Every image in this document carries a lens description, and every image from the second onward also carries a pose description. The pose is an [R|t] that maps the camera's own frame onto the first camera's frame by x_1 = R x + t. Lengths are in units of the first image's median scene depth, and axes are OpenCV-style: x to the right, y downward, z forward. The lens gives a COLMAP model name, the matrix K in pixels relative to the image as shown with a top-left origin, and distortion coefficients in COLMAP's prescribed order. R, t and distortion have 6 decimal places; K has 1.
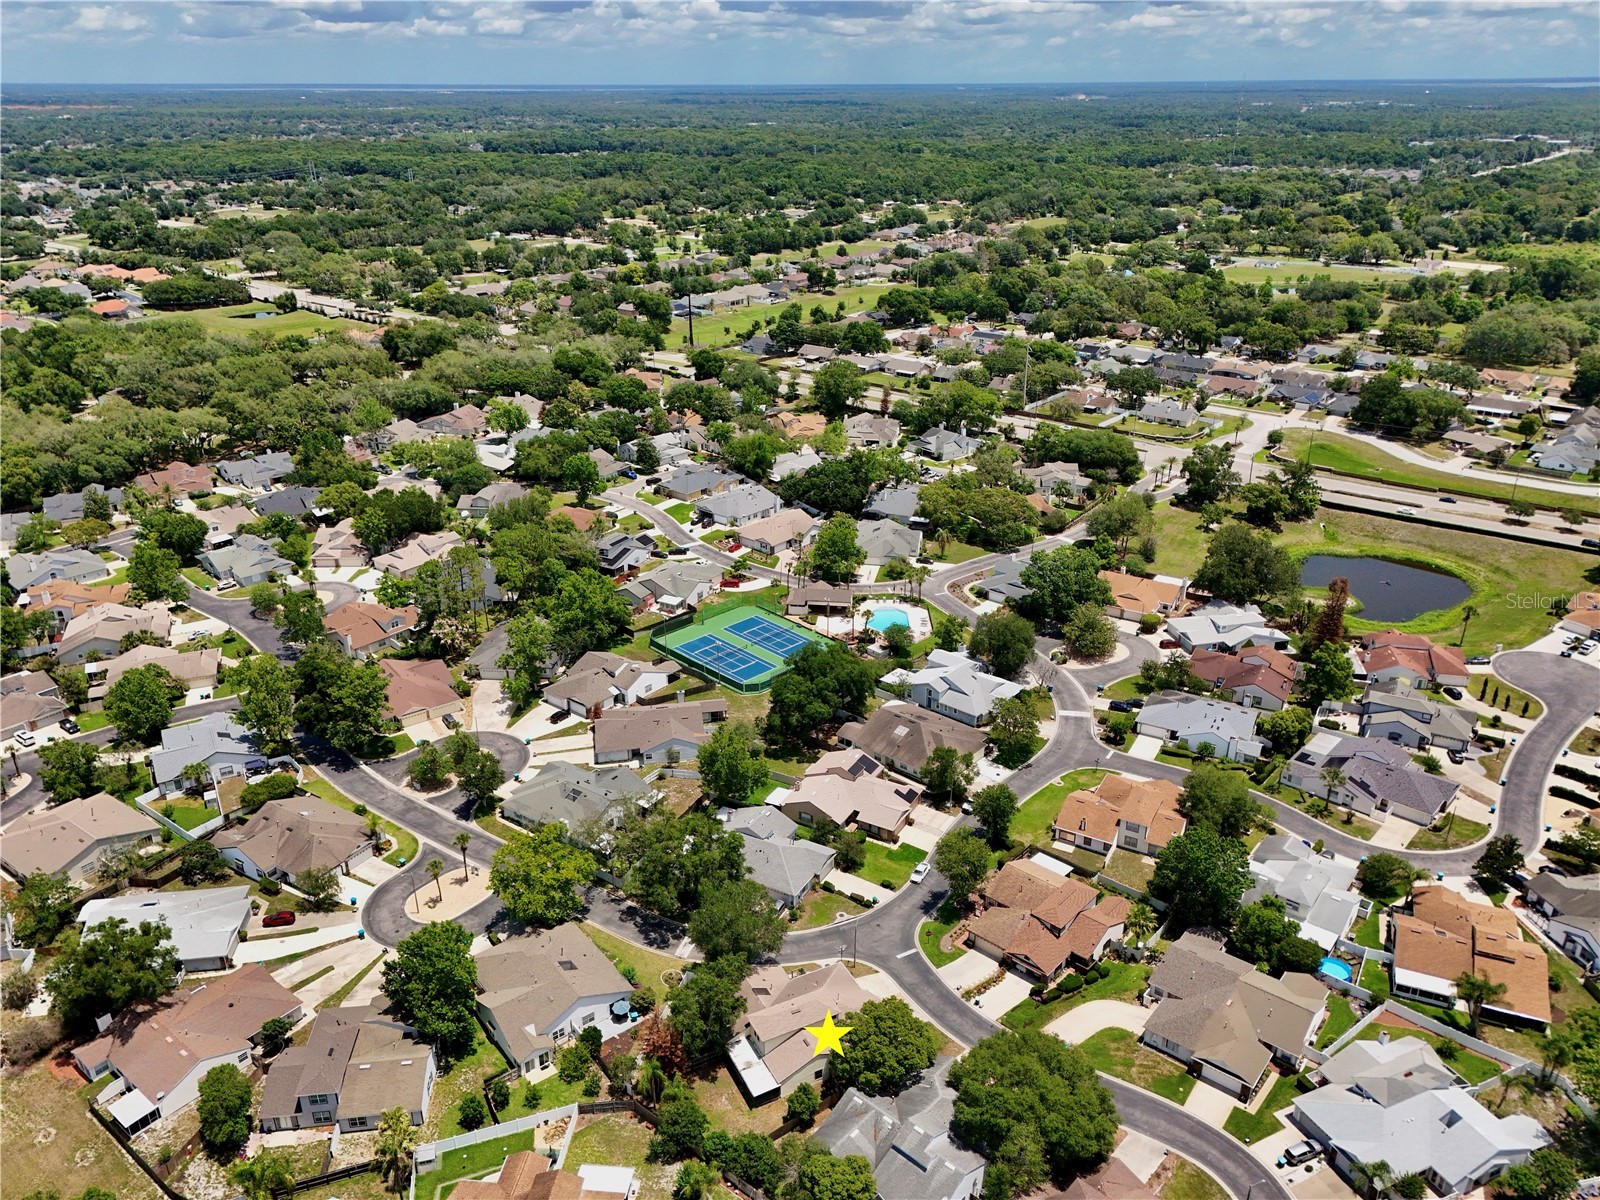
lens RADIAL K [[1176.7, 0, 804.5], [0, 1176.7, 612.6], [0, 0, 1]] dist [0.070692, -0.062767]
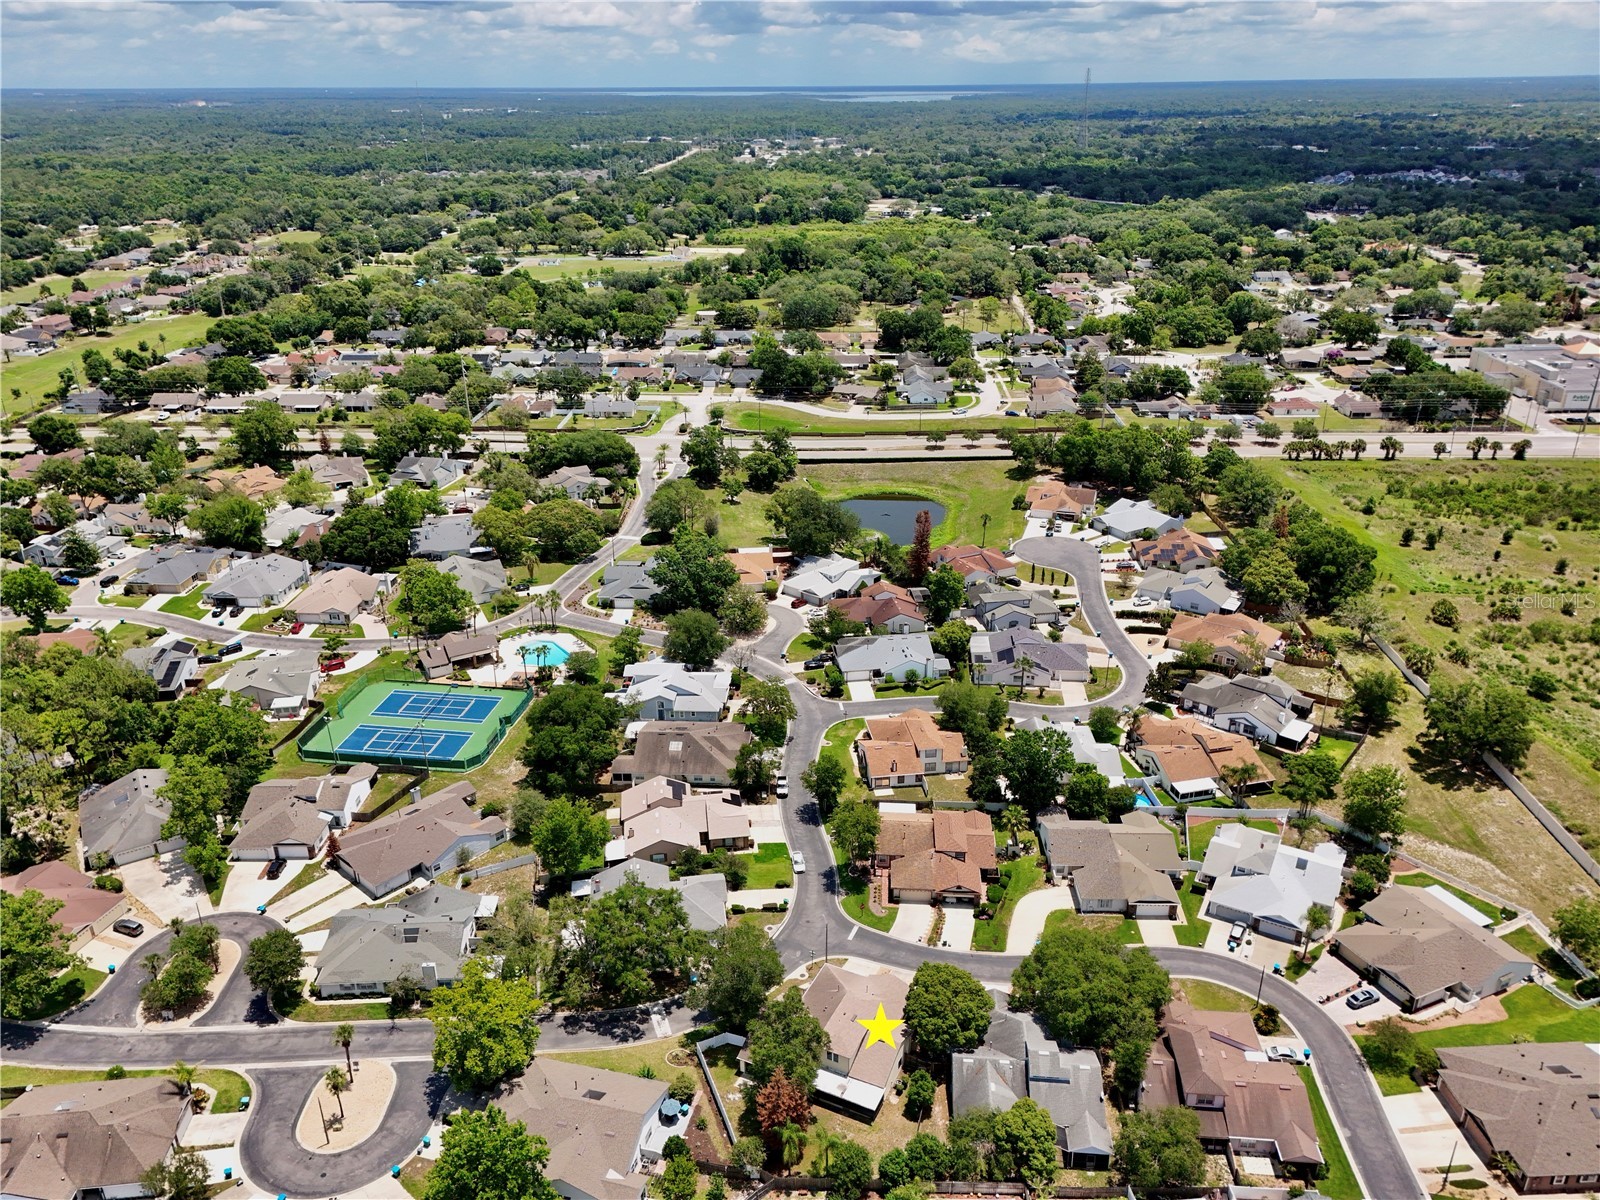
lens RADIAL K [[1176.7, 0, 804.5], [0, 1176.7, 612.6], [0, 0, 1]] dist [0.070692, -0.062767]
pose [[0.792375, -0.250701, 0.556140, -0.310618], [0.253257, 0.964566, 0.073979, -0.046510], [-0.554980, 0.082227, 0.827790, 0.103655]]
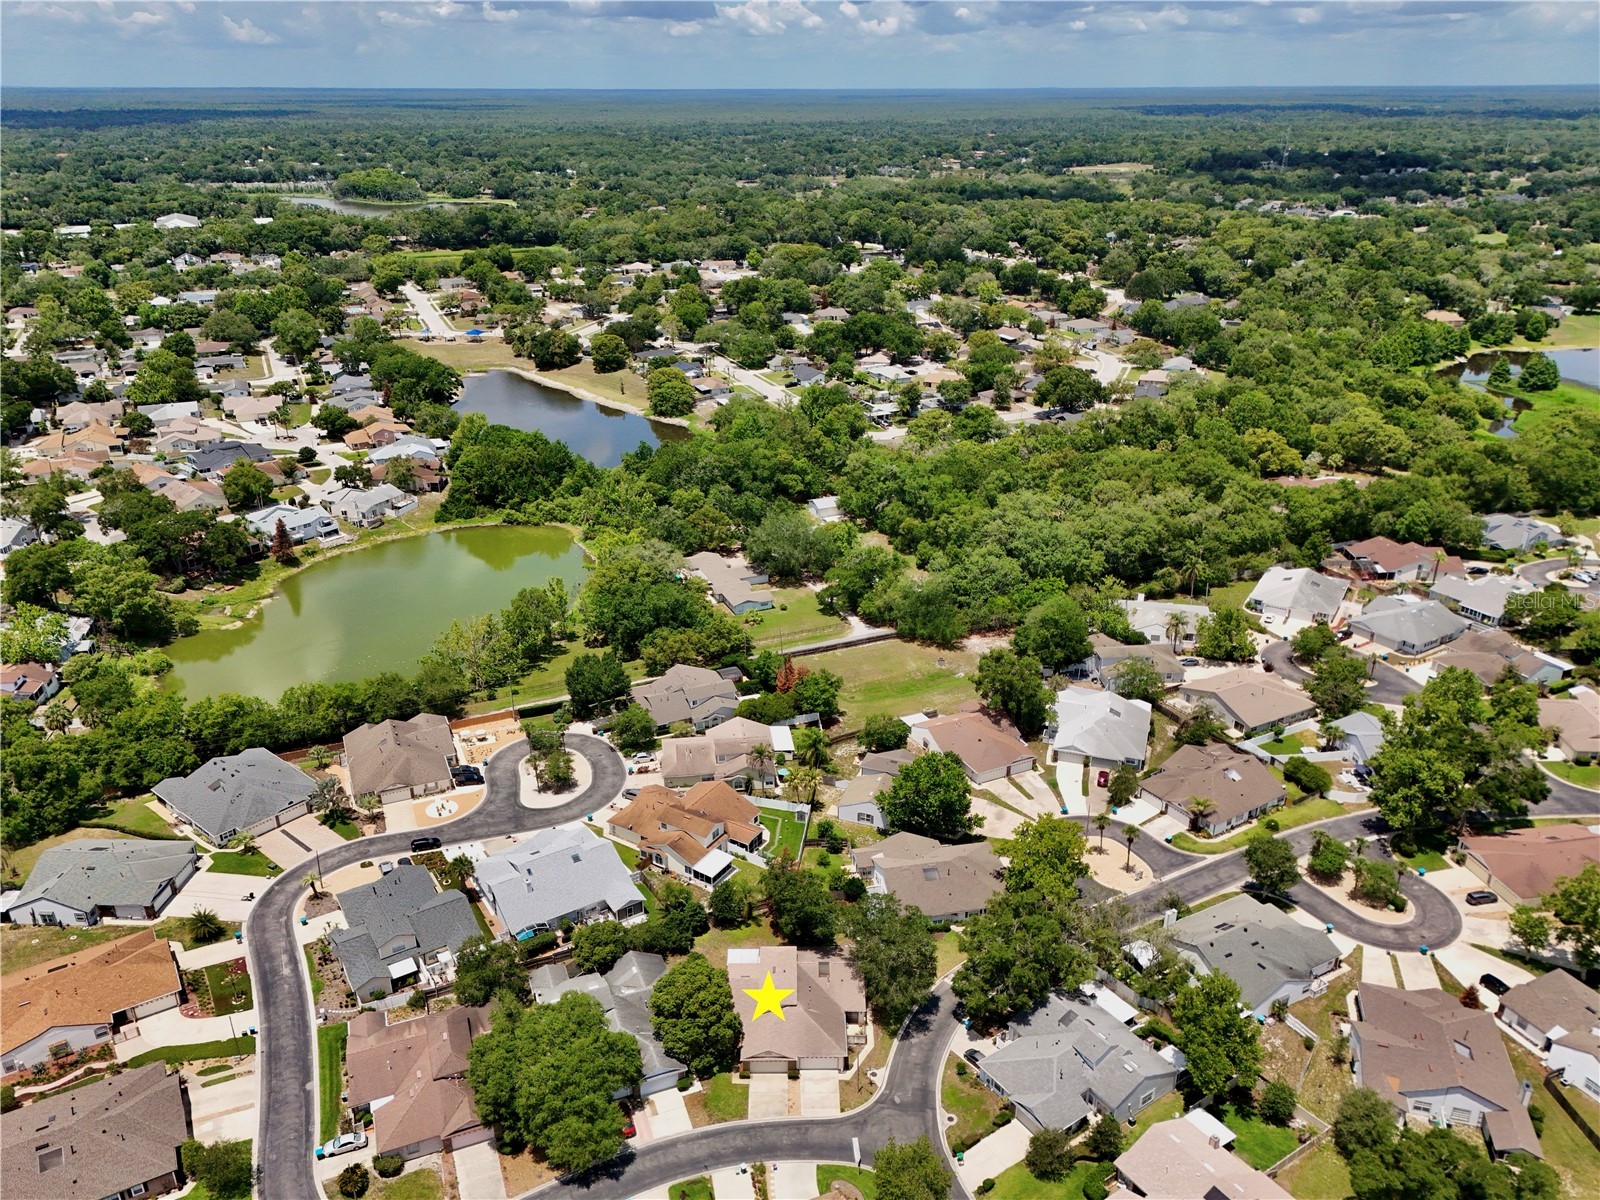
lens RADIAL K [[1176.7, 0, 804.5], [0, 1176.7, 612.6], [0, 0, 1]] dist [0.070692, -0.062767]
pose [[-0.439062, 0.367754, -0.819745, 0.439940], [-0.366899, 0.759459, 0.537222, -0.289414], [0.820128, 0.536637, -0.198521, 0.646207]]
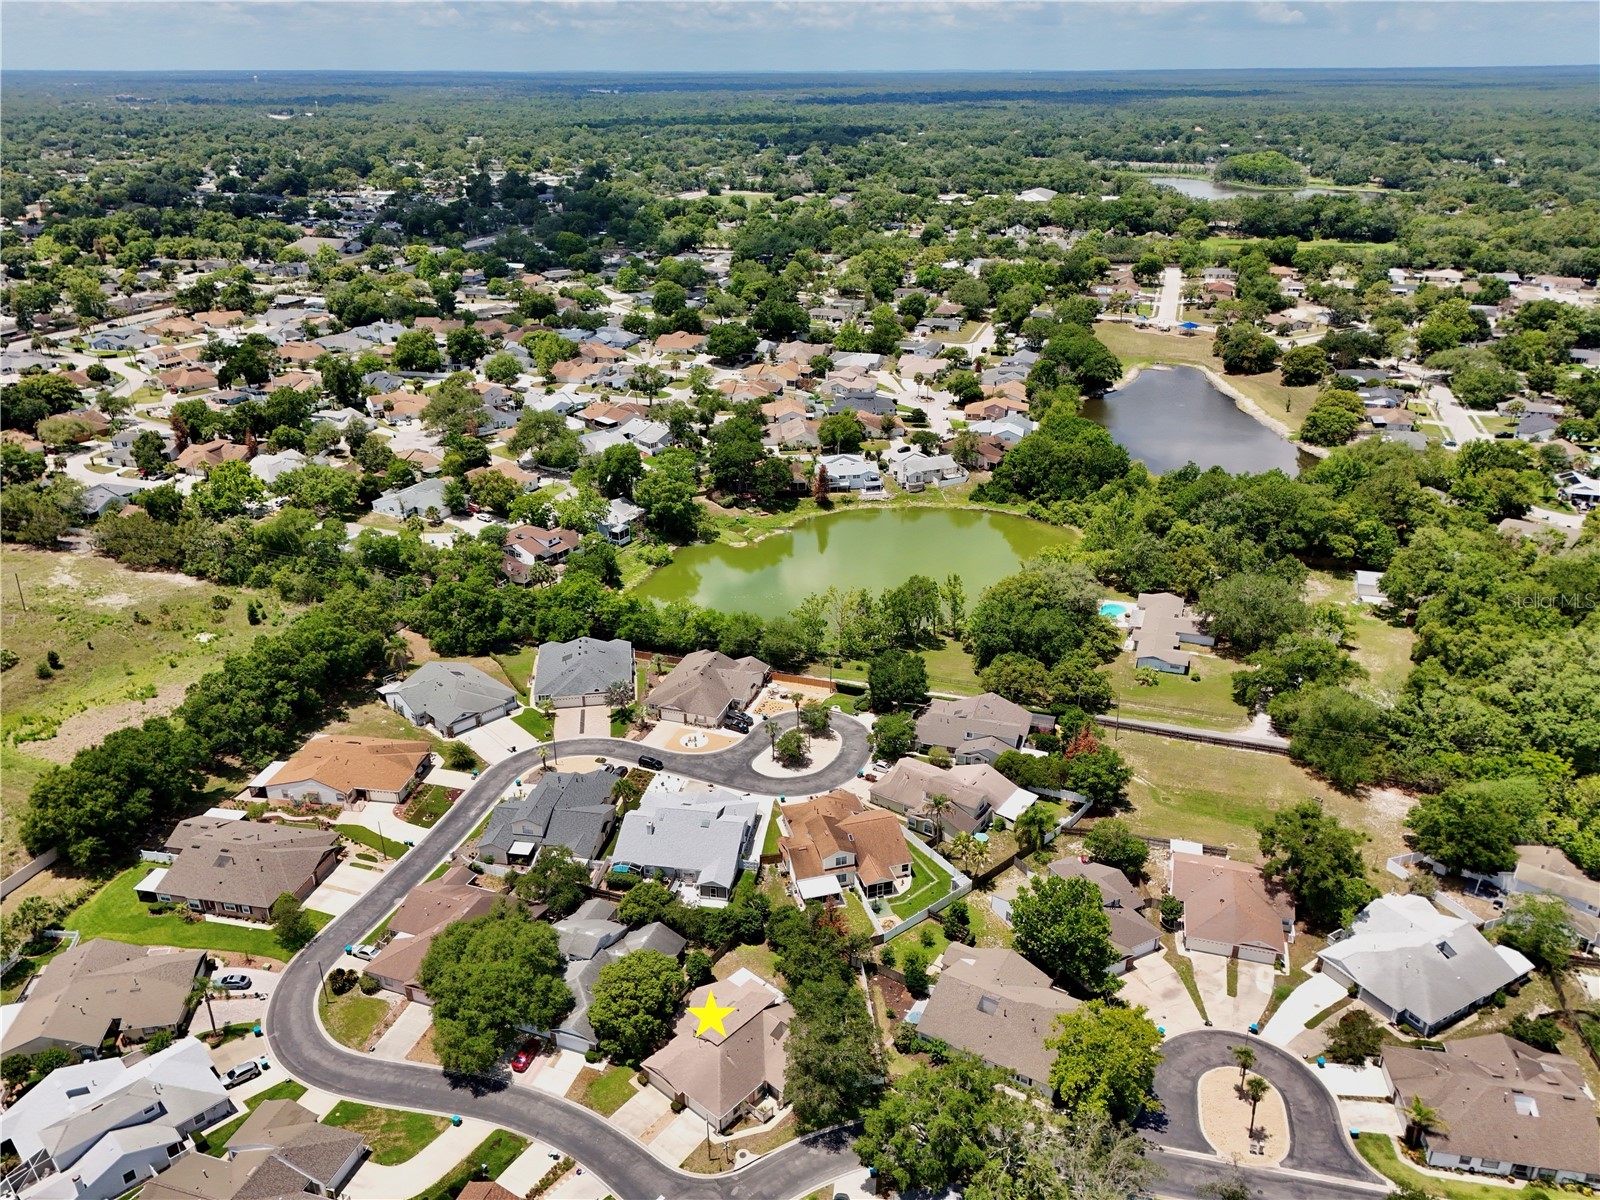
lens RADIAL K [[1176.7, 0, 804.5], [0, 1176.7, 612.6], [0, 0, 1]] dist [0.070692, -0.062767]
pose [[-0.927013, 0.160425, -0.338986, 0.134933], [-0.150284, 0.669237, 0.727693, -0.379660], [0.343602, 0.725525, -0.596282, 0.840457]]
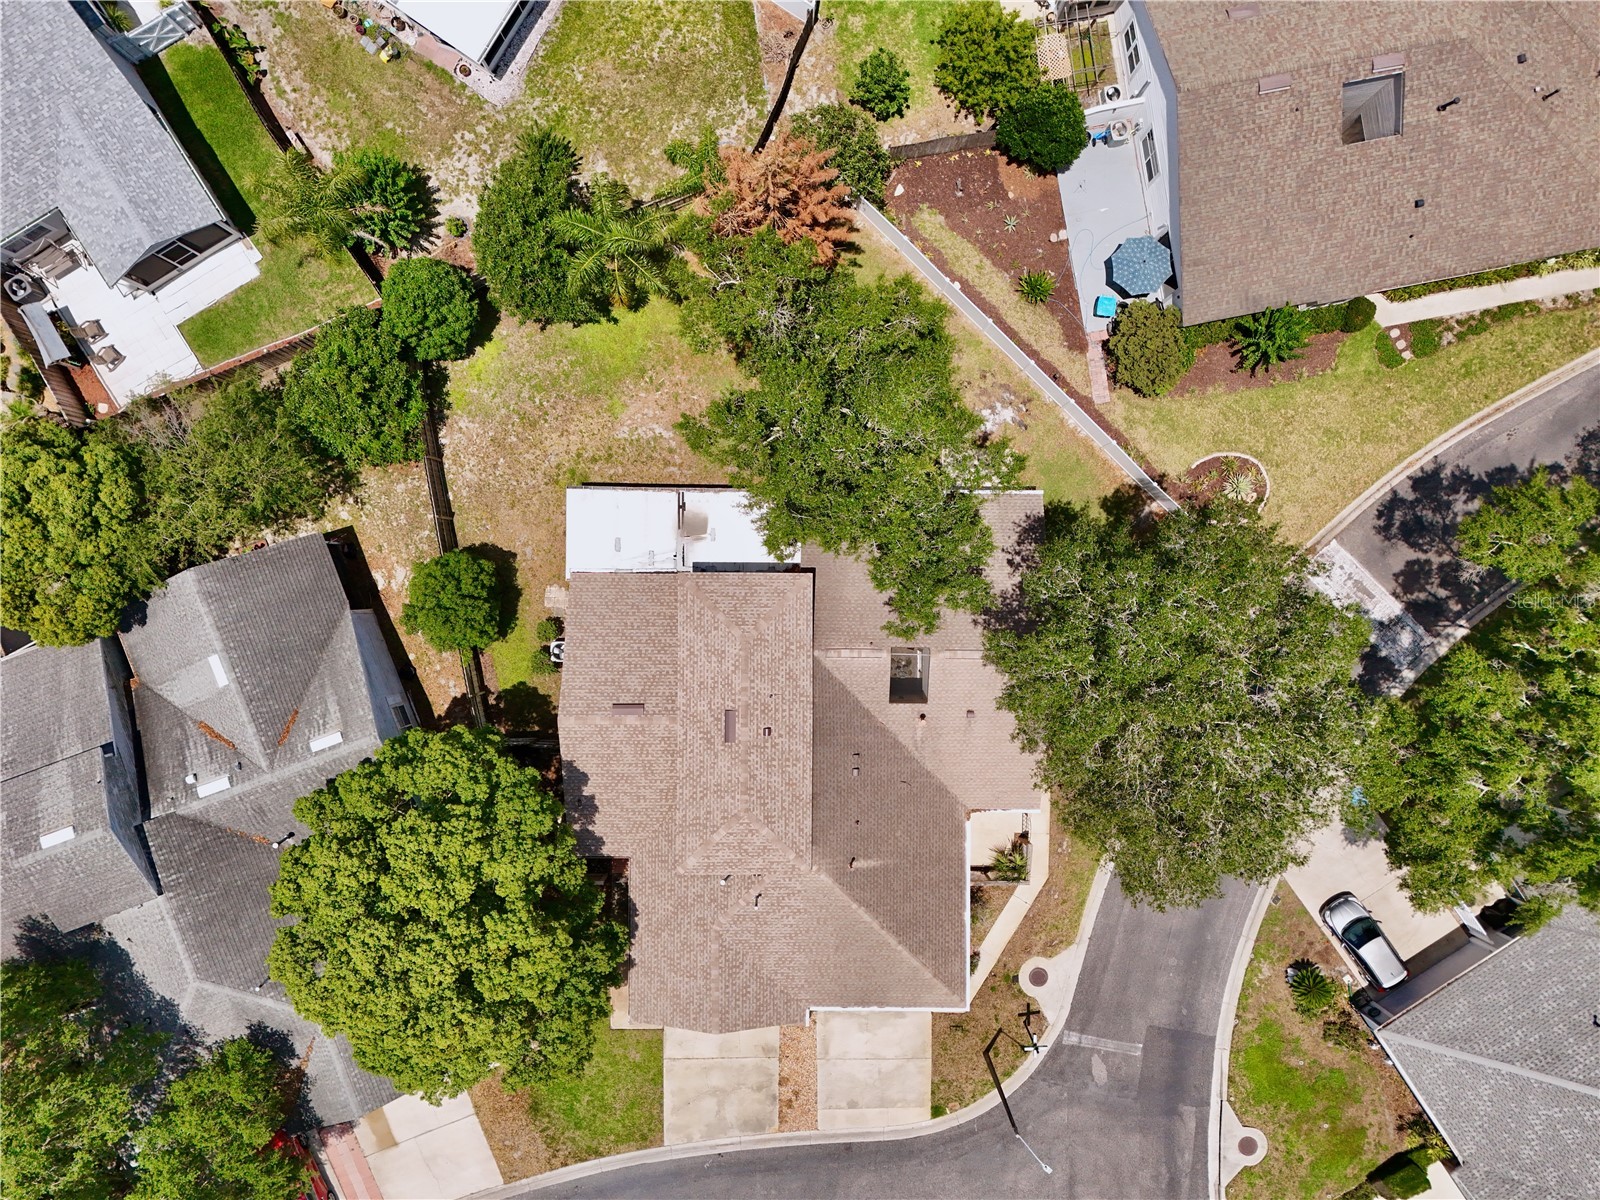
lens RADIAL K [[1176.7, 0, 804.5], [0, 1176.7, 612.6], [0, 0, 1]] dist [0.070692, -0.062767]
pose [[-0.454107, 0.890824, 0.014849, -0.027123], [-0.374114, -0.205782, 0.904263, 0.048533], [0.808595, 0.405077, 0.426717, 0.538051]]
